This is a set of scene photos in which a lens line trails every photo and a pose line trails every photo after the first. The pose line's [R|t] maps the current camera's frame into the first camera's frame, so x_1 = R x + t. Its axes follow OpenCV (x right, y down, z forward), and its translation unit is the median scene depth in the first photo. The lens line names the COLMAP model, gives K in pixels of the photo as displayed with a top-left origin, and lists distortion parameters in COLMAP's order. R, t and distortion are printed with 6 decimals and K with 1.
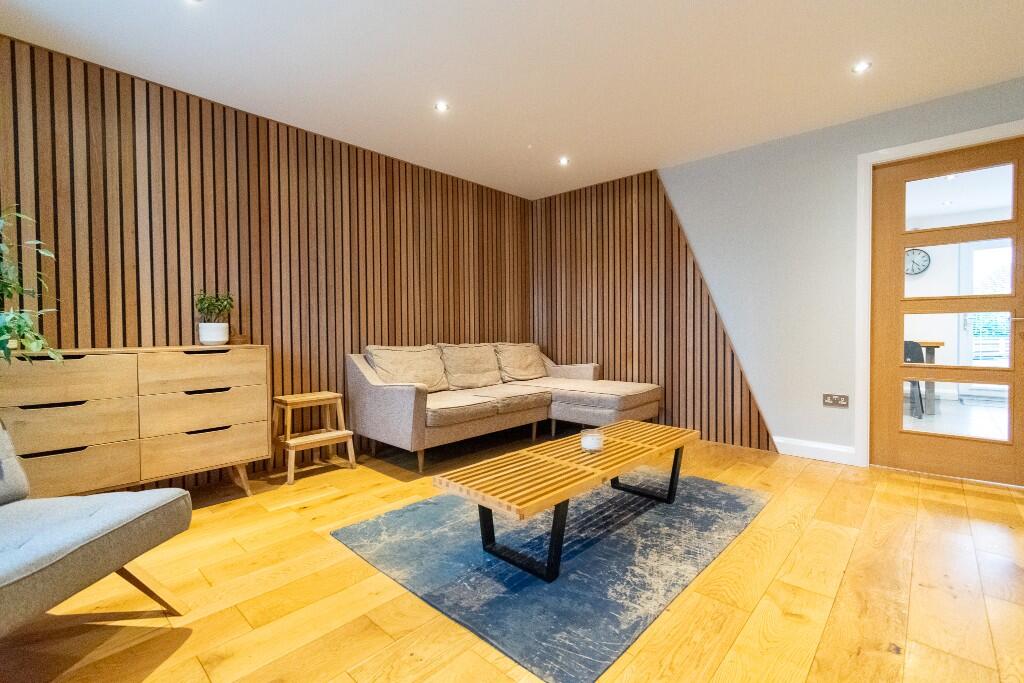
lens RADIAL K [[450.5, 0, 513.9], [0, 450.5, 334.7], [0, 0, 1]] dist [0.001553, -0.000083]
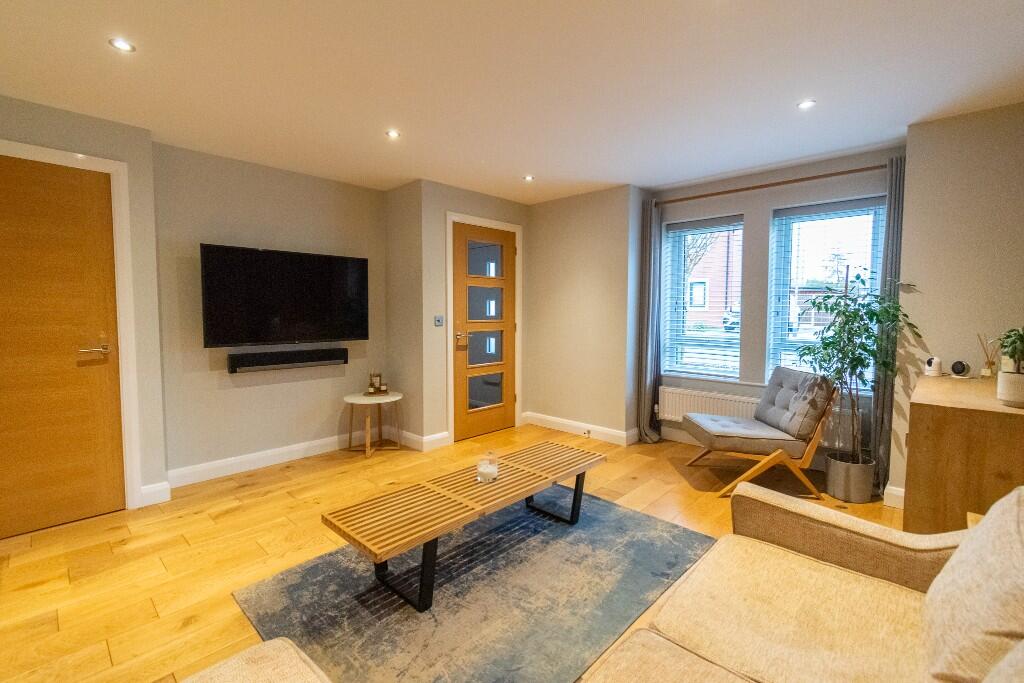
lens RADIAL K [[450.5, 0, 513.9], [0, 450.5, 334.7], [0, 0, 1]] dist [0.001553, -0.000083]
pose [[-0.999928, 0.002583, 0.011677, 0.094177], [0.003429, 0.997325, 0.073009, -0.162793], [-0.011458, 0.073044, -0.997263, 1.999734]]
